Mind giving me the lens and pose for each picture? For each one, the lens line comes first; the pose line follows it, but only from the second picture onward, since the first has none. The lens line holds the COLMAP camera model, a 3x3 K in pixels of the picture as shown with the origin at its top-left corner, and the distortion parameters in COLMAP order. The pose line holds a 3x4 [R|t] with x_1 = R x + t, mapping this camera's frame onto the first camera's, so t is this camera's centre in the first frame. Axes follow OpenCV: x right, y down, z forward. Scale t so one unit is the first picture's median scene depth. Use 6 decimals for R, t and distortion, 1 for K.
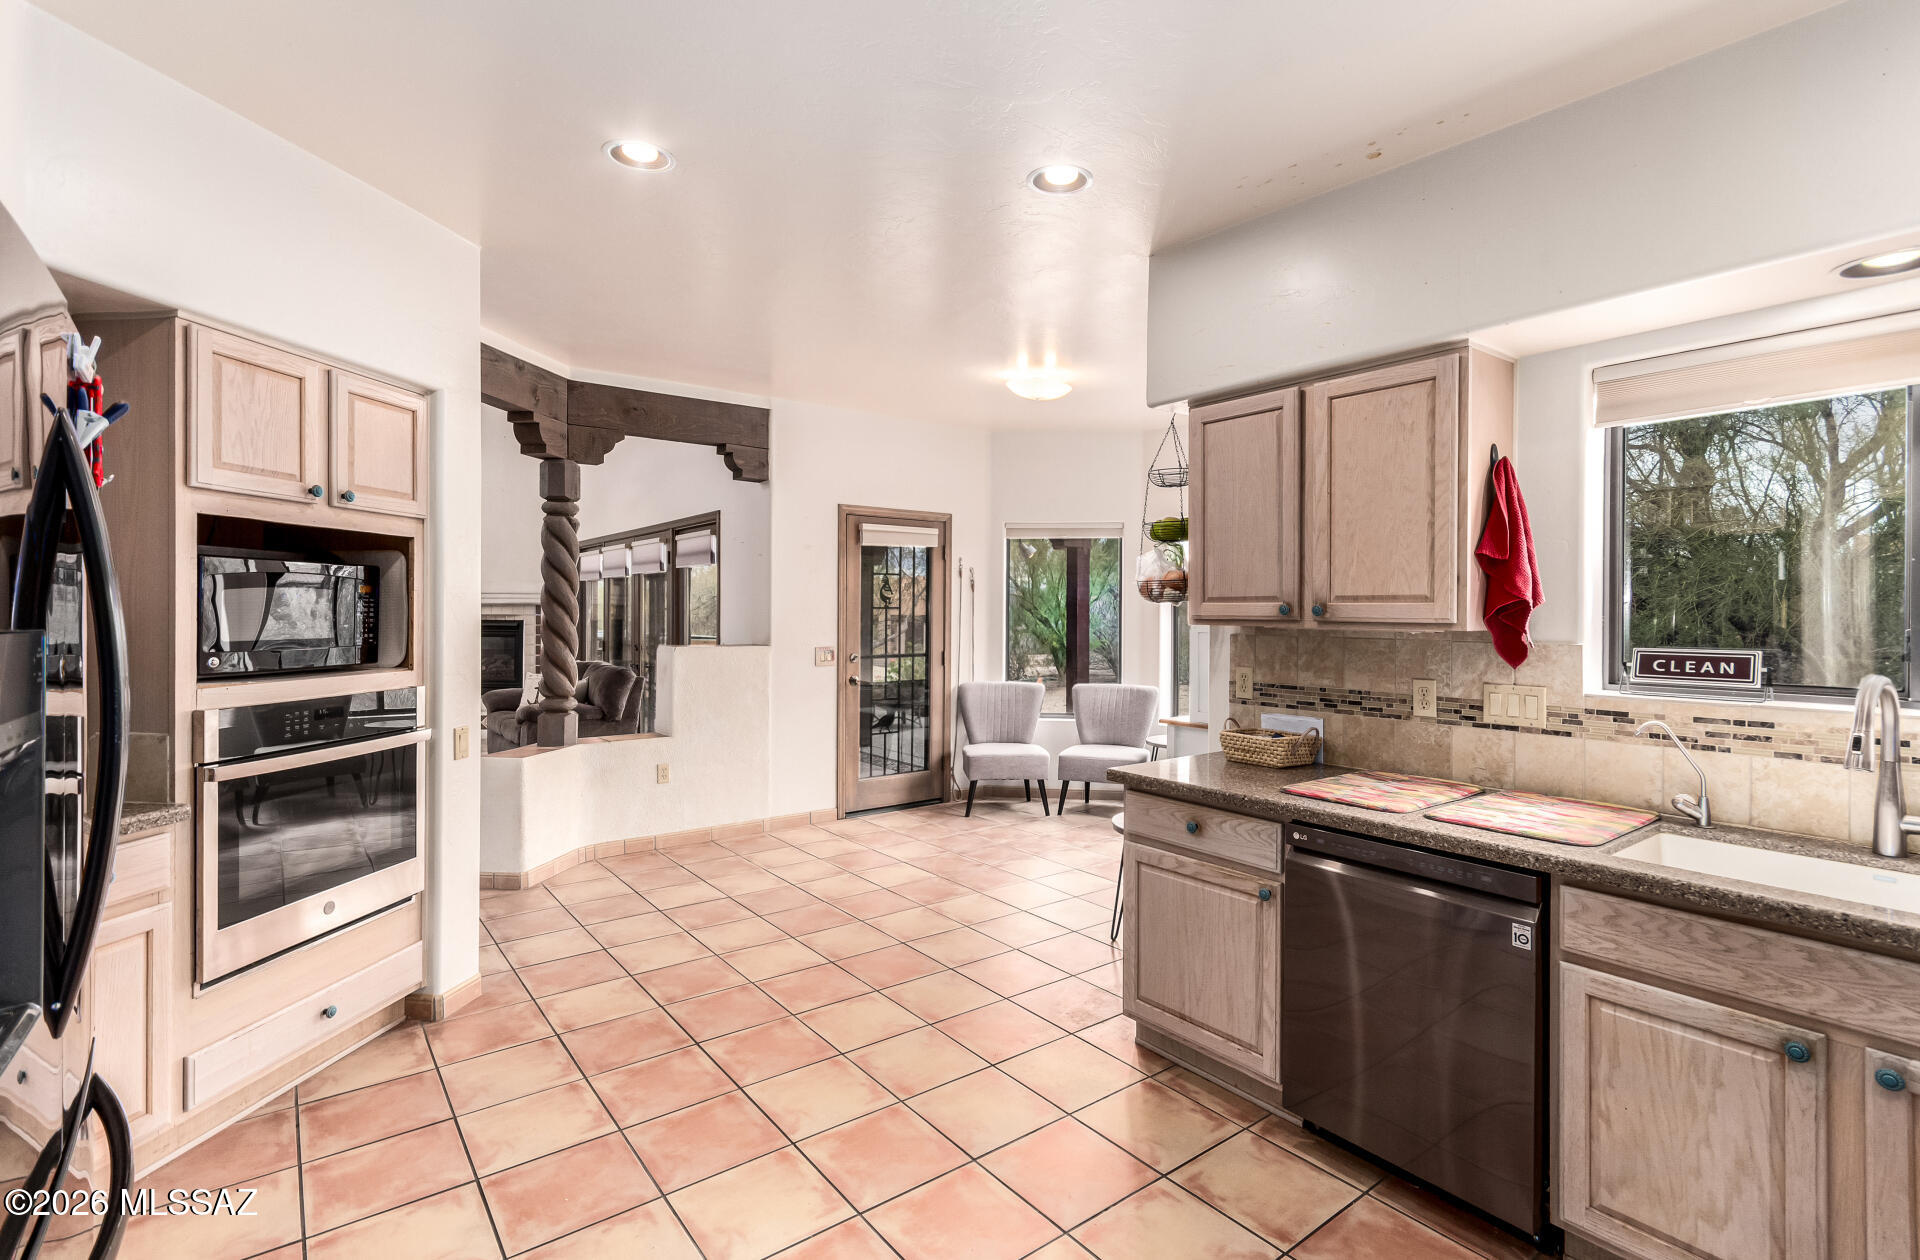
lens RADIAL K [[894.4, 0, 988.2], [0, 894.4, 616.0], [0, 0, 1]] dist [0.002504, 0.000071]
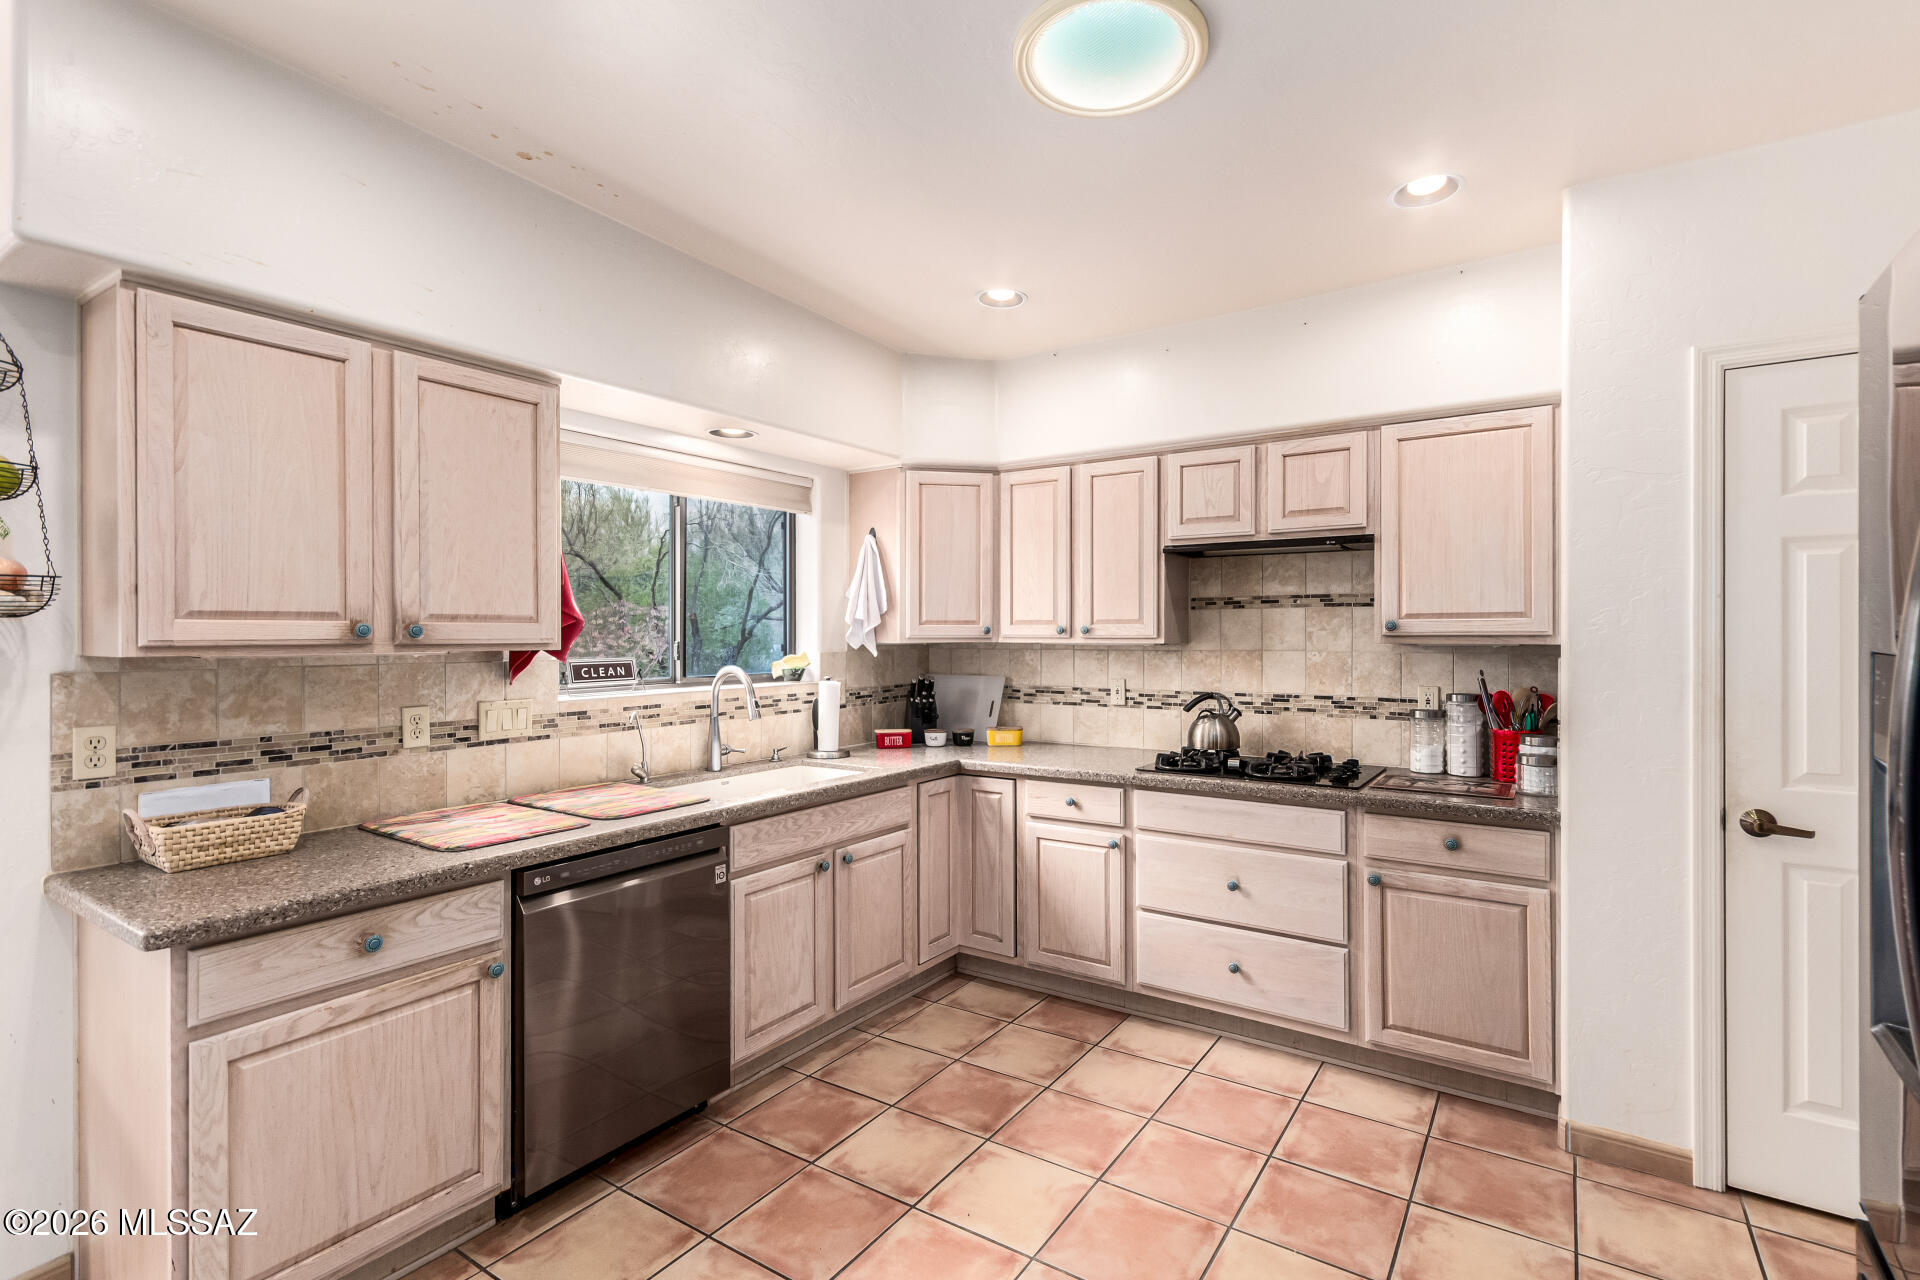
lens RADIAL K [[885.7, 0, 975.4], [0, 885.7, 637.0], [0, 0, 1]] dist [0.004053, 0.001192]
pose [[-0.308667, -0.009761, 0.951120, -0.559757], [0.007169, 0.999895, 0.012589, -0.007486], [-0.951143, 0.010705, -0.308565, 0.747910]]
